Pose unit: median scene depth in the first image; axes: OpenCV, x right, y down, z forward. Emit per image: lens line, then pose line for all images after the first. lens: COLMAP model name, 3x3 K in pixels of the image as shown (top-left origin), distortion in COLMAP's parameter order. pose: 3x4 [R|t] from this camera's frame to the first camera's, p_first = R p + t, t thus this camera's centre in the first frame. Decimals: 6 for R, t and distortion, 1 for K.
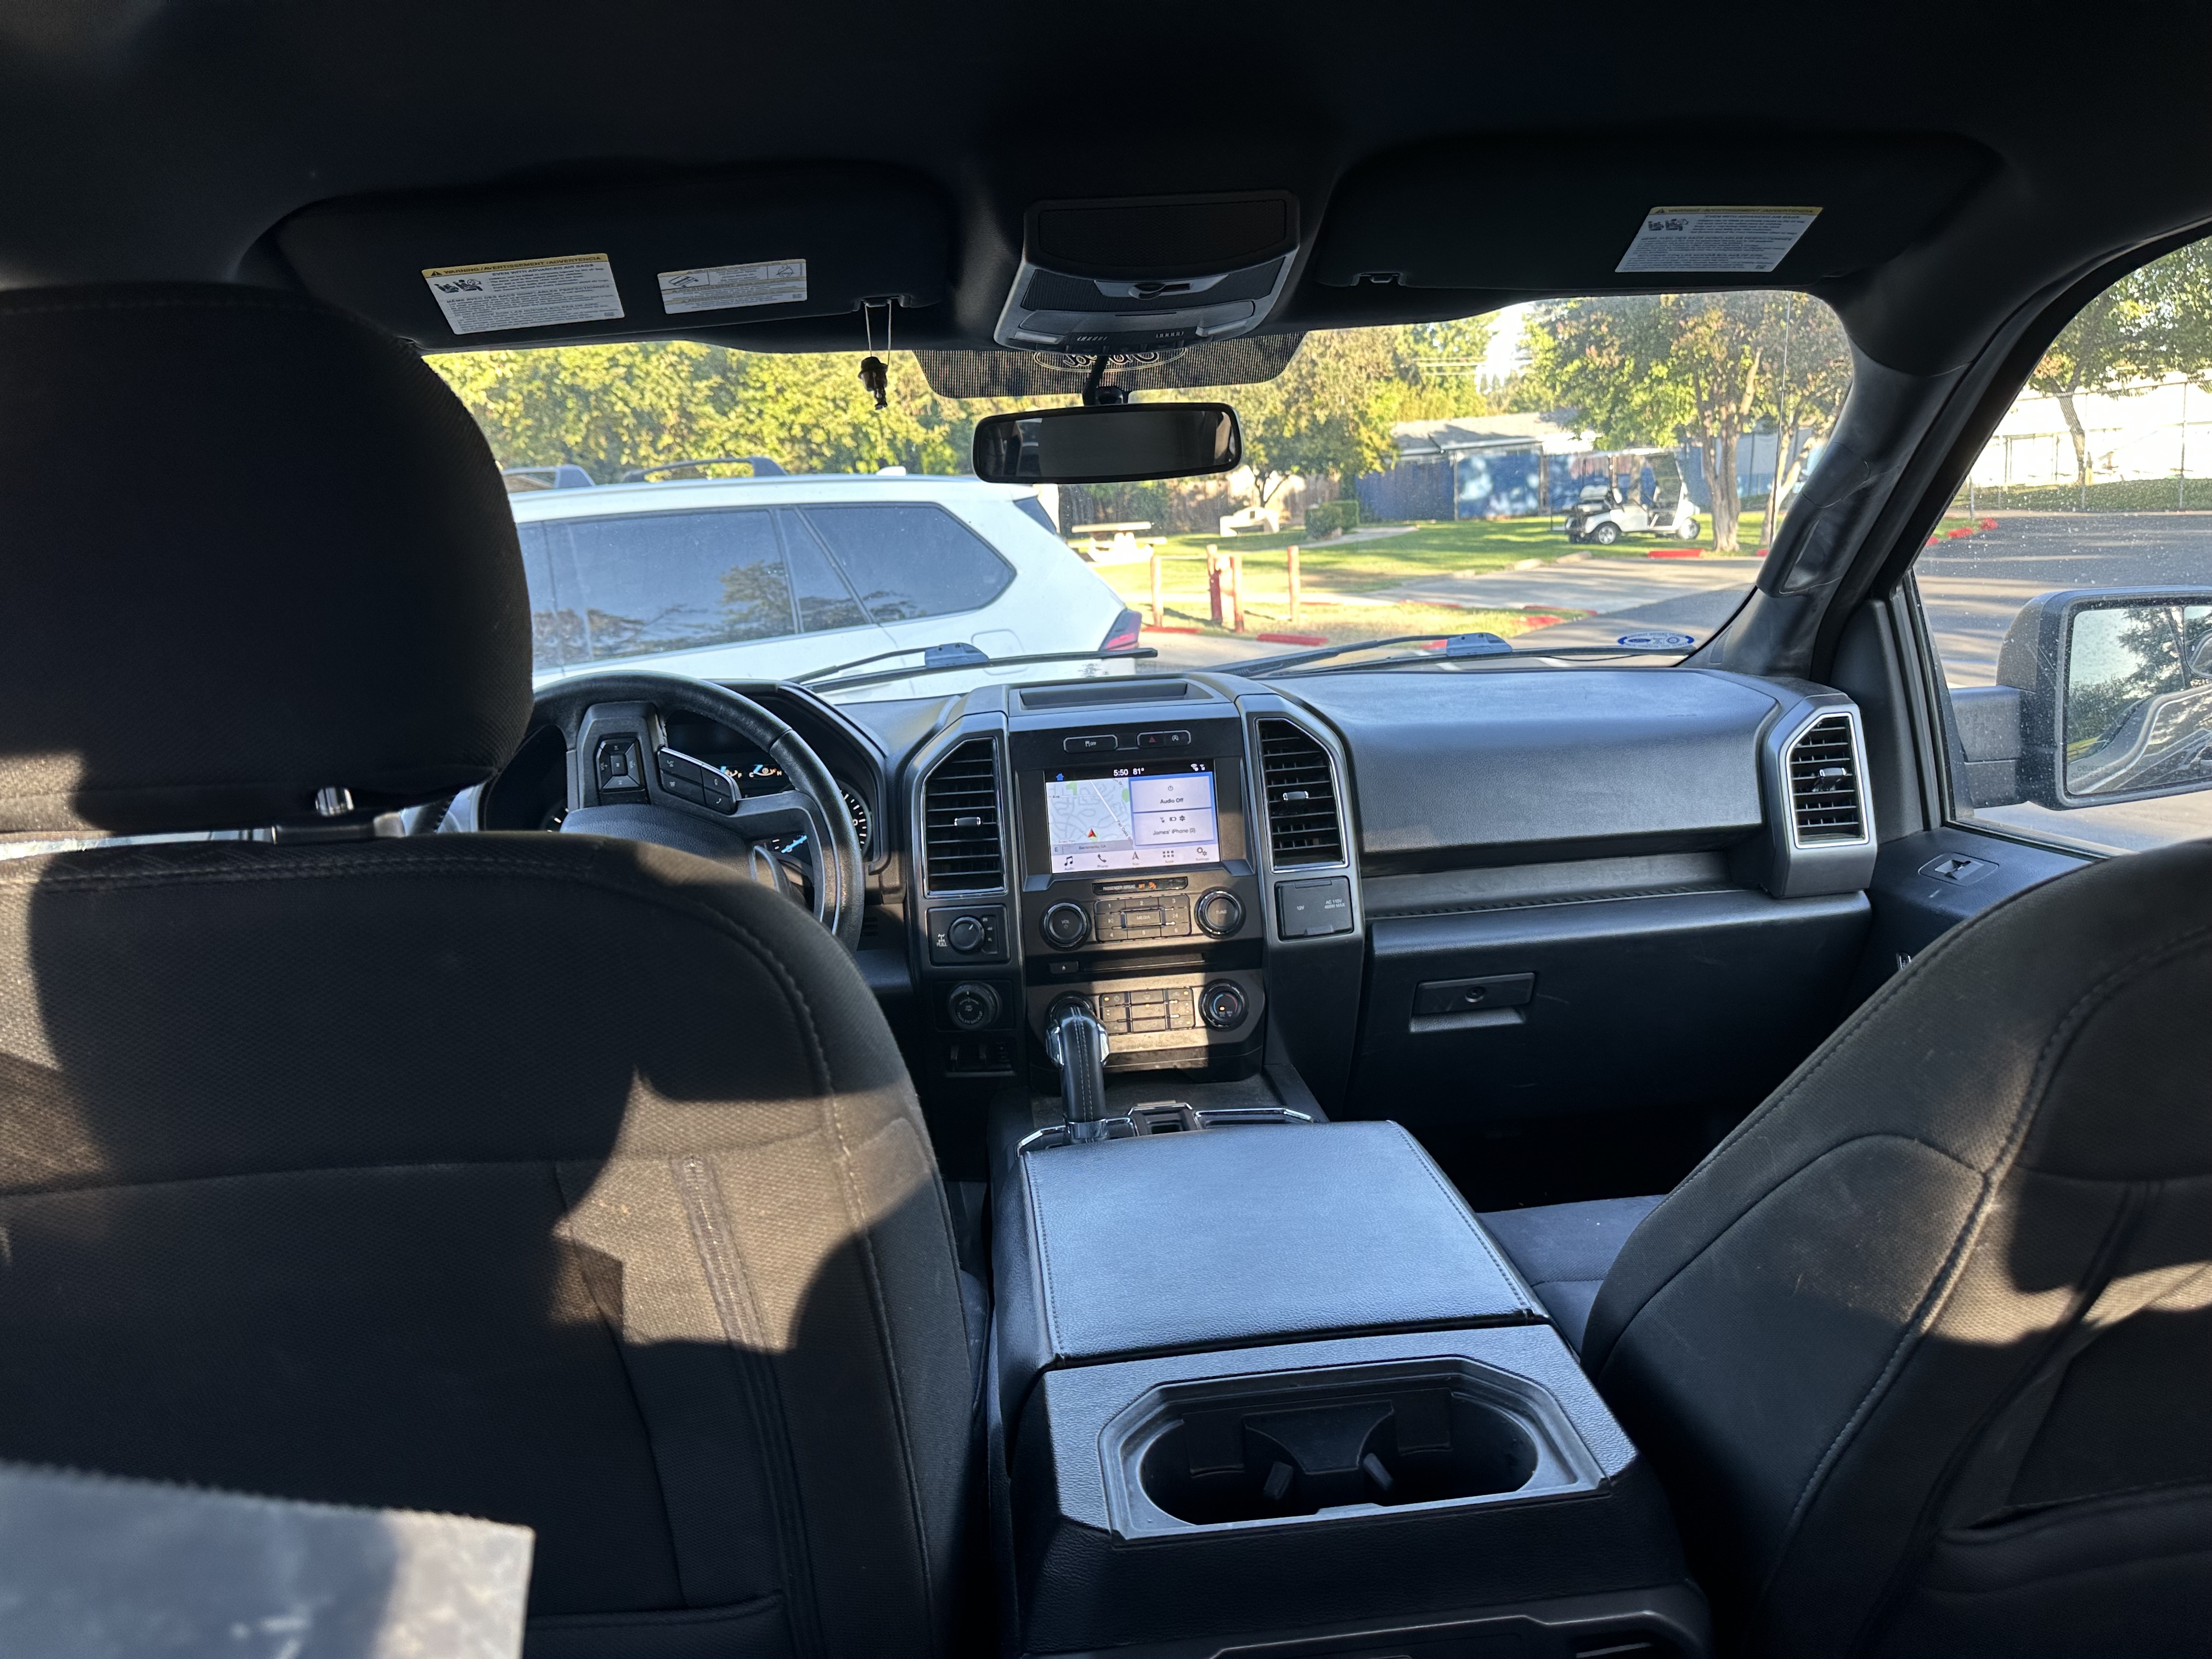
lens RADIAL K [[1583.5, 0, 1094.1], [0, 1583.5, 820.2], [0, 0, 1]] dist [0.005181, -0.008511]
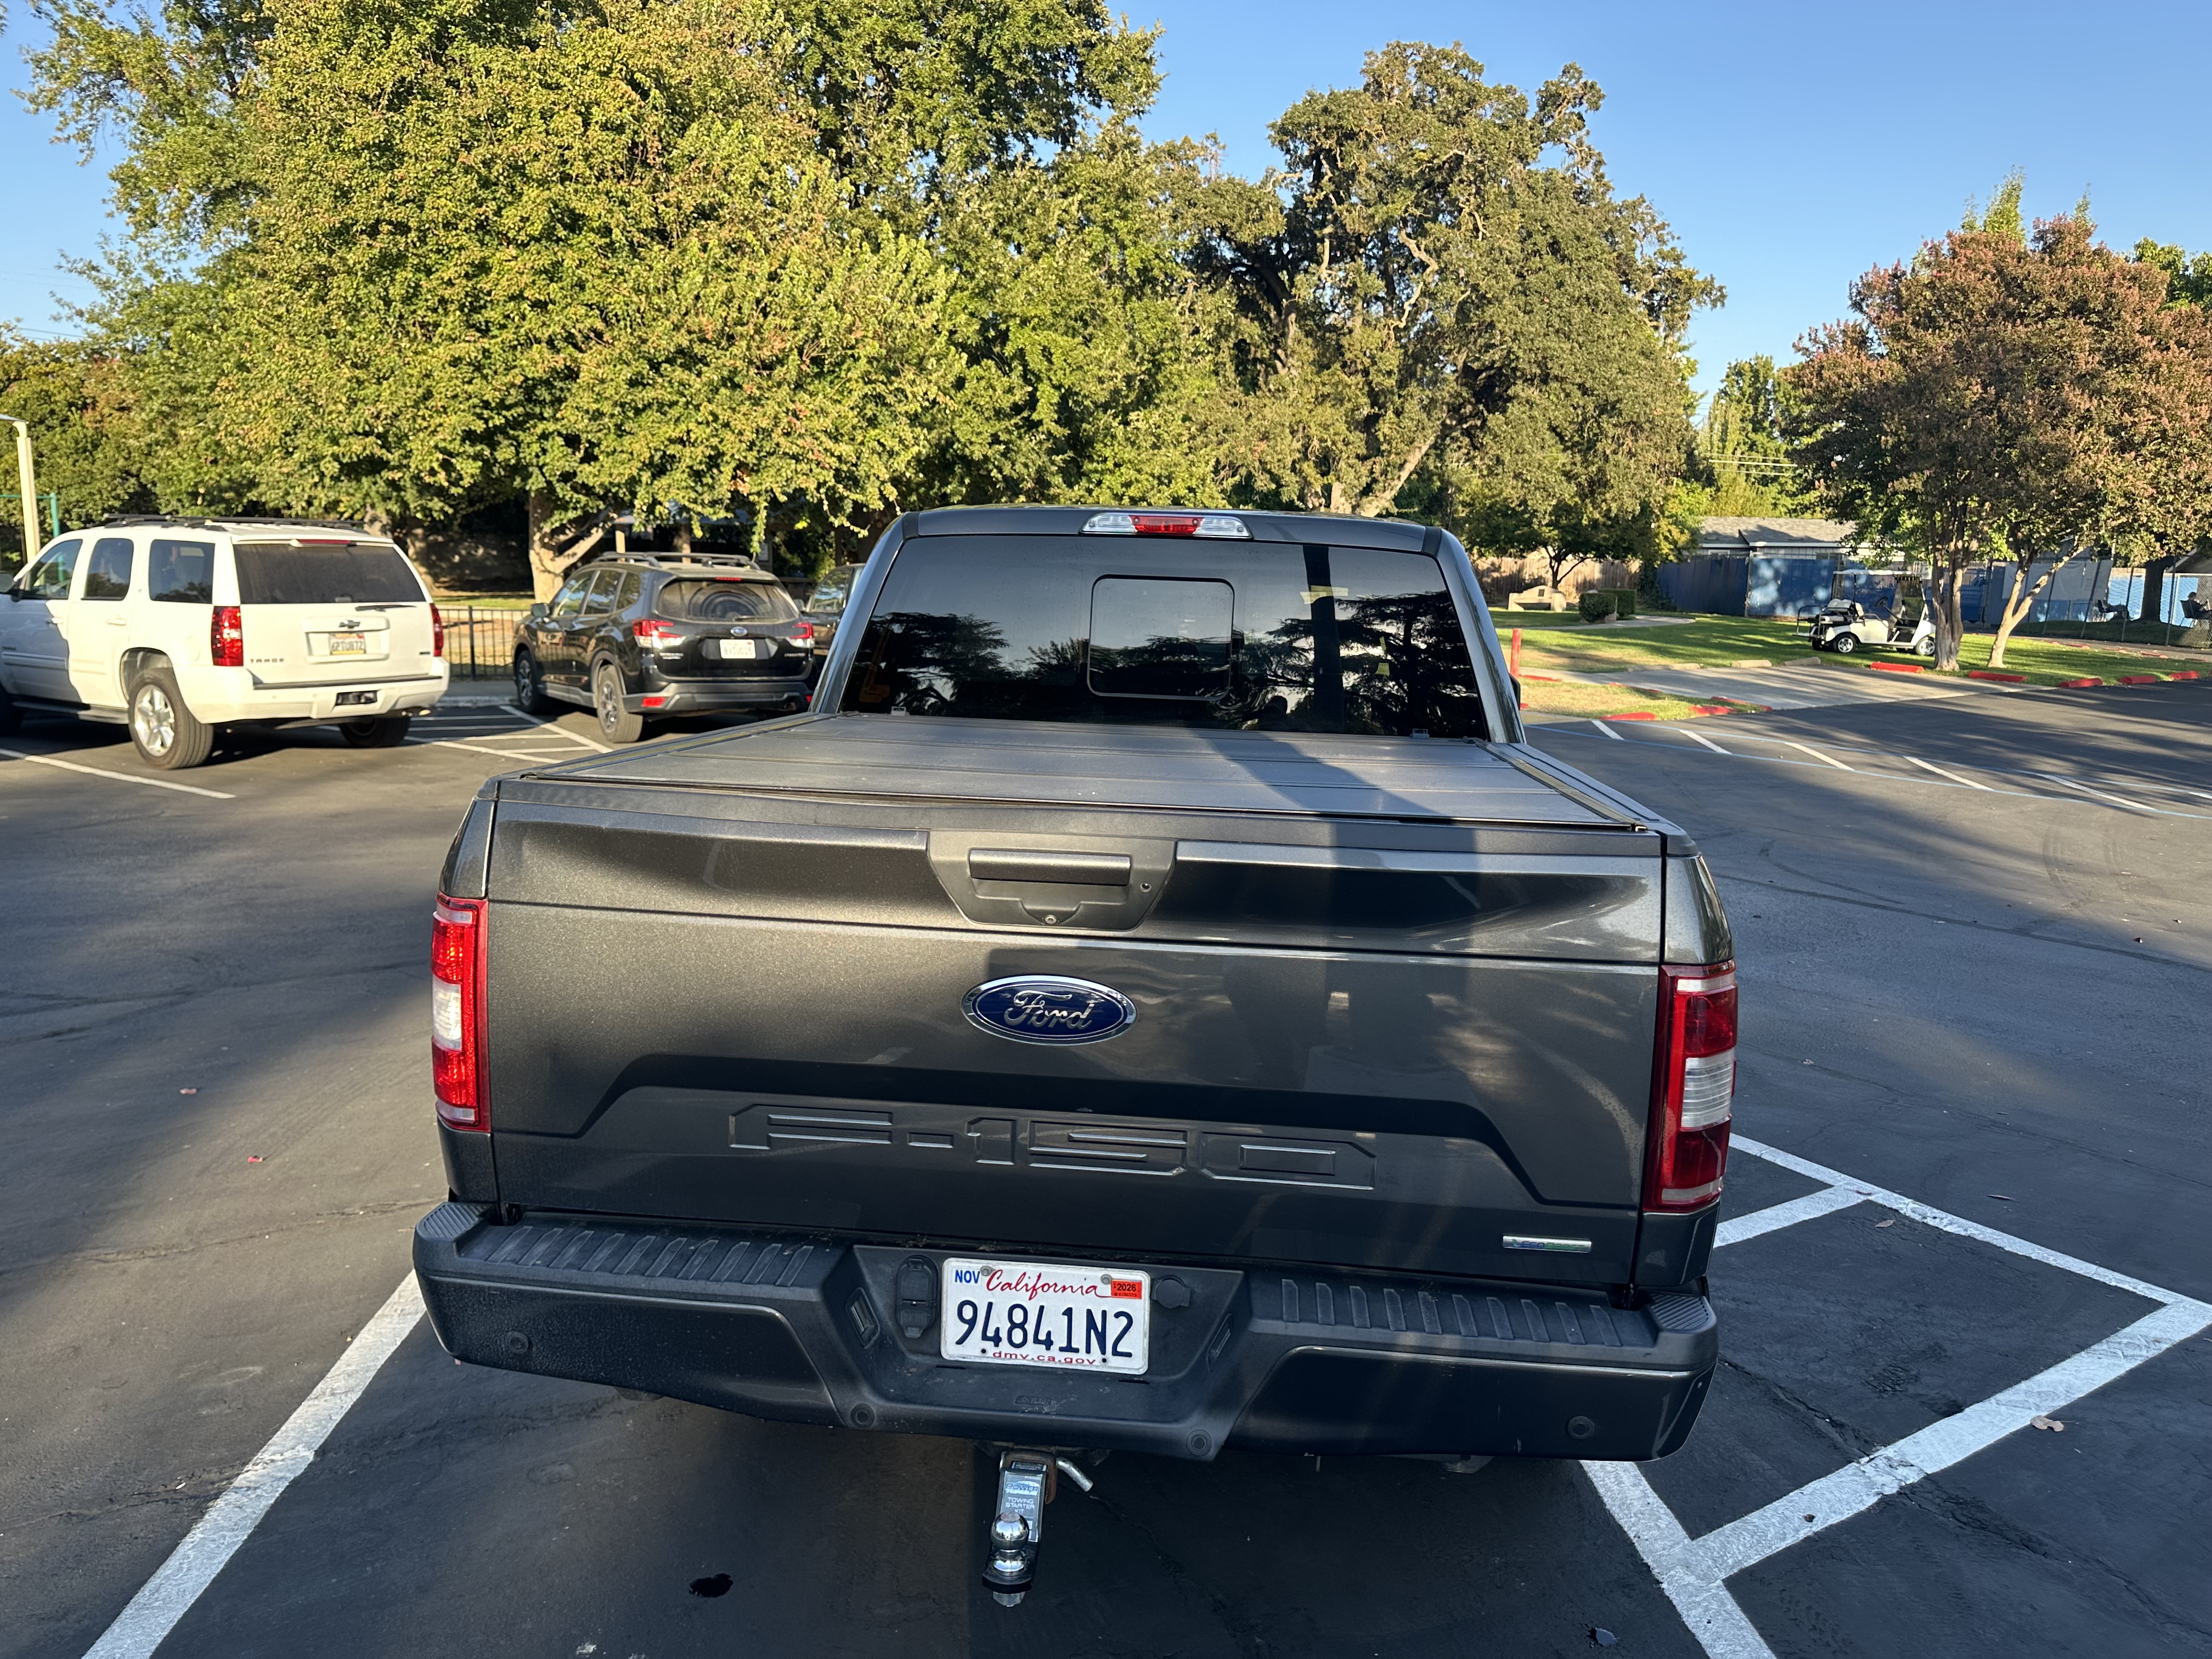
lens RADIAL K [[1583.5, 0, 1130.9], [0, 1583.5, 840.9], [0, 0, 1]] dist [0.005181, -0.008511]
pose [[0.980805, 0.115492, -0.157111, 0.026338], [-0.118071, 0.992979, -0.007151, 0.018008], [0.155182, 0.025564, 0.987555, -0.139081]]
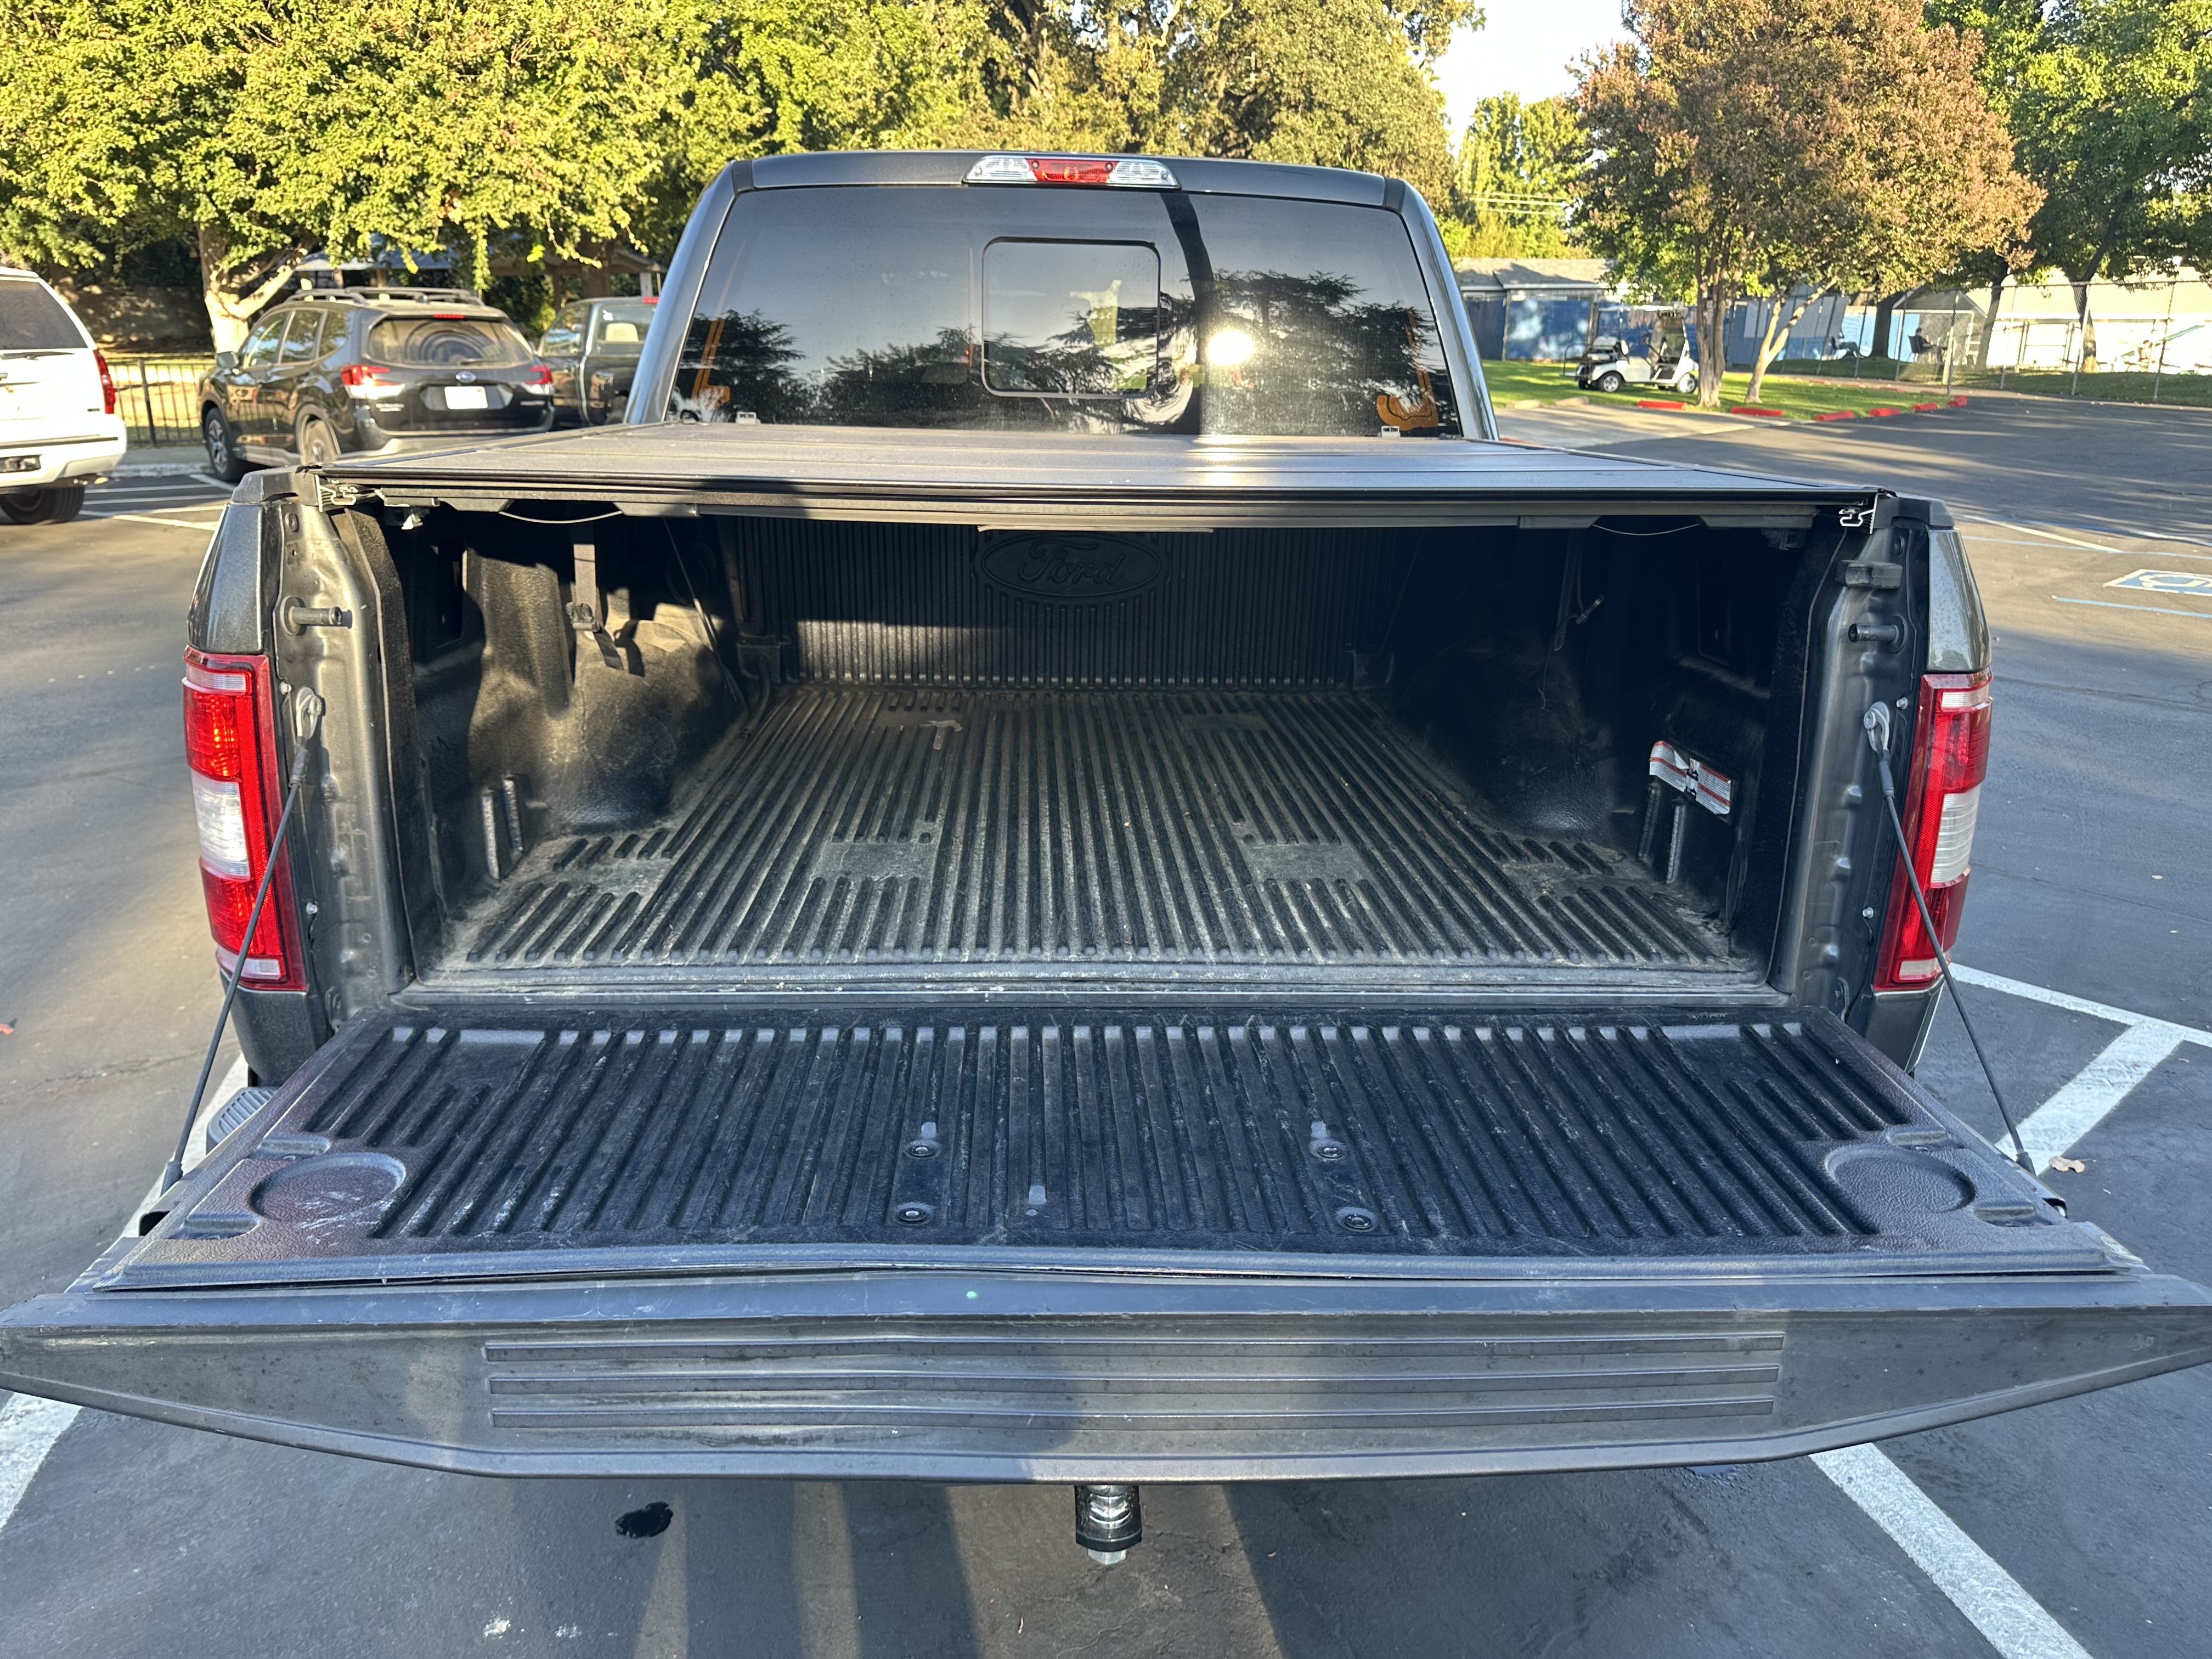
lens RADIAL K [[1583.5, 0, 1107.0], [0, 1583.5, 823.2], [0, 0, 1]] dist [0.005181, -0.008511]
pose [[0.996406, 0.084138, -0.009798, 0.012331], [-0.082451, 0.989883, 0.115471, 0.021451], [0.019415, -0.114248, 0.993263, -0.119287]]
